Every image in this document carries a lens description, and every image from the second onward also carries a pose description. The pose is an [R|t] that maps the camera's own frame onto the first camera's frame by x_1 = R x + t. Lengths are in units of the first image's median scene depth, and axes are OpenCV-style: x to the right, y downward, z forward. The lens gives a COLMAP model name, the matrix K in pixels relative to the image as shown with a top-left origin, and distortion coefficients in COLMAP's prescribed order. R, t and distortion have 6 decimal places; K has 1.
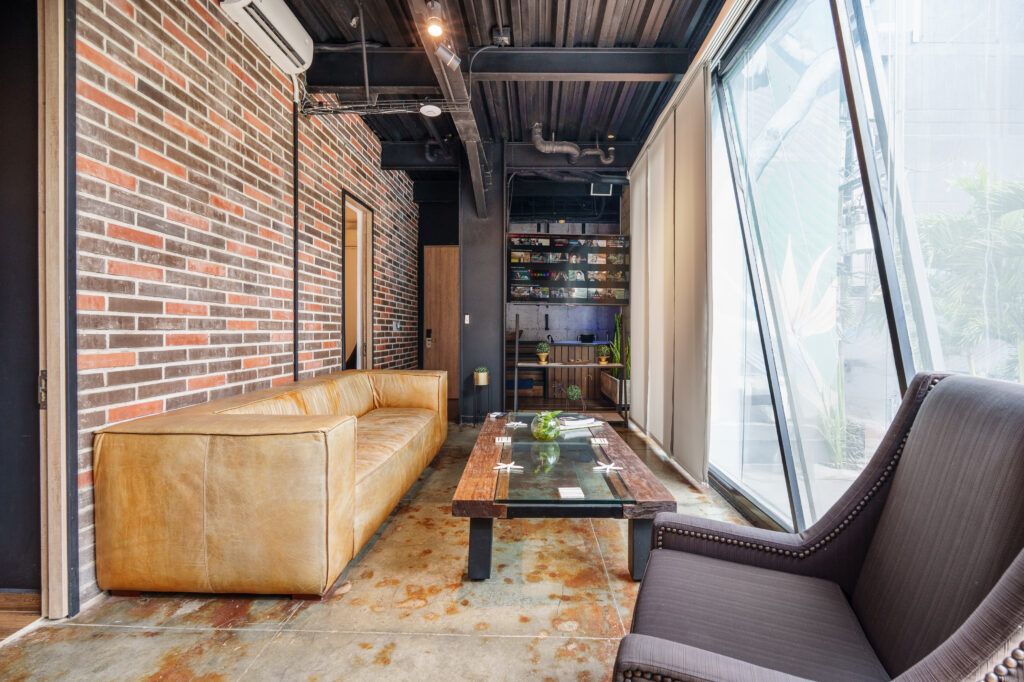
lens RADIAL K [[457.7, 0, 531.1], [0, 457.7, 330.7], [0, 0, 1]] dist [-0.006153, 0.001063]
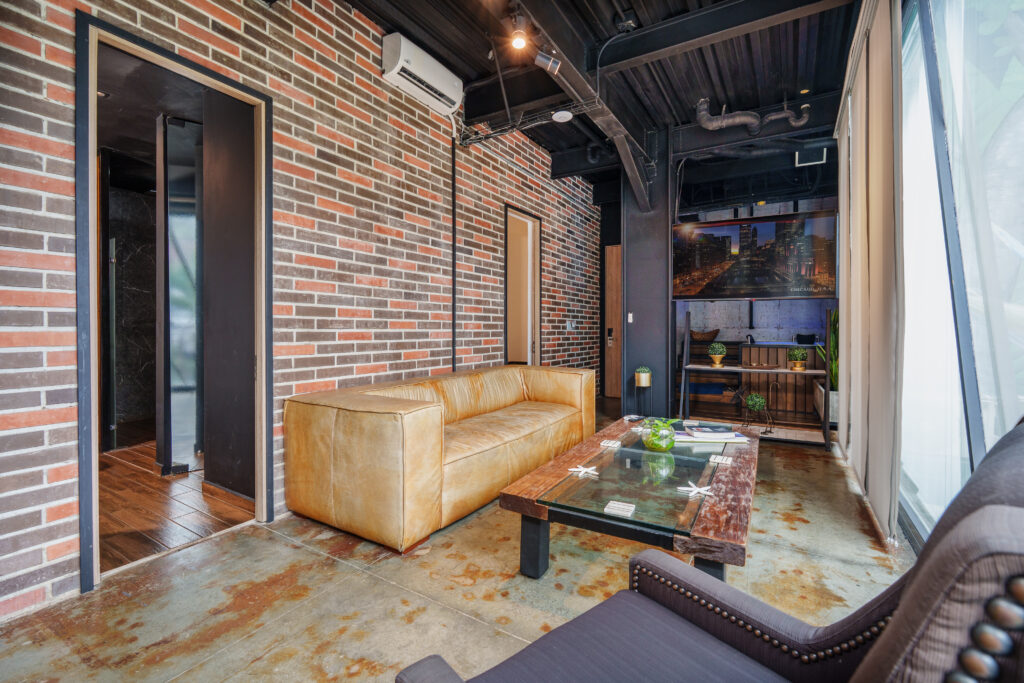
lens RADIAL K [[457.7, 0, 512.8], [0, 457.7, 324.0], [0, 0, 1]] dist [-0.006153, 0.001063]
pose [[0.858932, -0.007291, -0.512037, 0.298276], [-0.000414, 0.999888, -0.014932, 0.003807], [0.512089, 0.013037, 0.858834, 0.088969]]
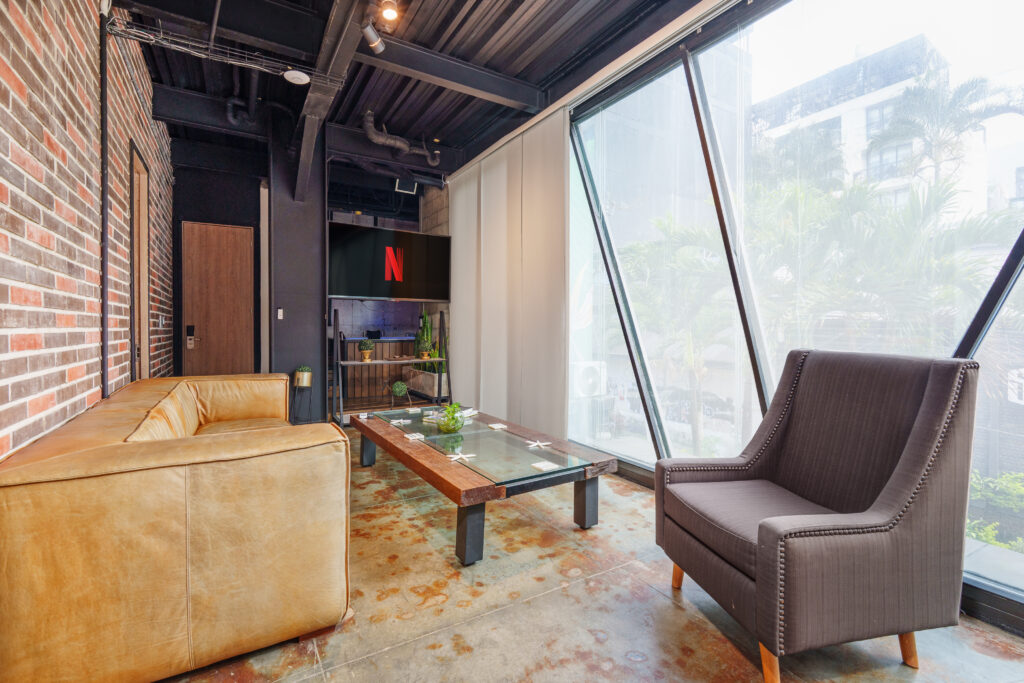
lens RADIAL K [[457.7, 0, 520.6], [0, 457.7, 326.9], [0, 0, 1]] dist [-0.006153, 0.001063]
pose [[0.844149, -0.004396, 0.536090, -0.467840], [0.003941, 0.999990, 0.001994, -0.001406], [-0.536094, 0.000429, 0.844158, 0.041347]]
